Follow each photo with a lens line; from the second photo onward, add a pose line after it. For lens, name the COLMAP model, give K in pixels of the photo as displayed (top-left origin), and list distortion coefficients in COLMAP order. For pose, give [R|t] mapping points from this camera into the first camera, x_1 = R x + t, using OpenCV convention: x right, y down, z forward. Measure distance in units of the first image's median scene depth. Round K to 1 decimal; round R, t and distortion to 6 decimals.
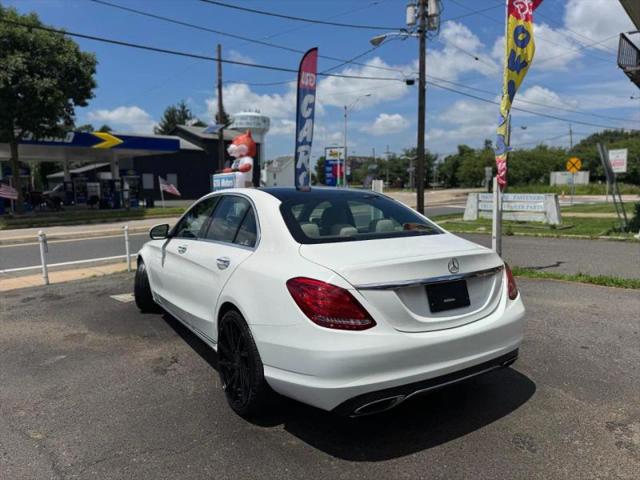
lens RADIAL K [[448.2, 0, 324.7], [0, 448.2, 238.2], [0, 0, 1]] dist [0.030780, -0.041873]
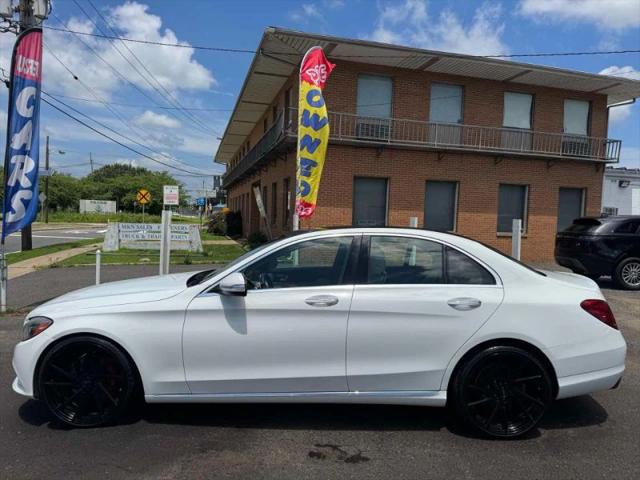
lens RADIAL K [[448.2, 0, 317.6], [0, 448.2, 234.0], [0, 0, 1]] dist [0.030780, -0.041873]
pose [[0.538489, -0.006664, 0.842607, -0.232017], [0.064544, 0.997357, -0.033361, -0.016239], [-0.840157, 0.072350, 0.537495, 0.133757]]
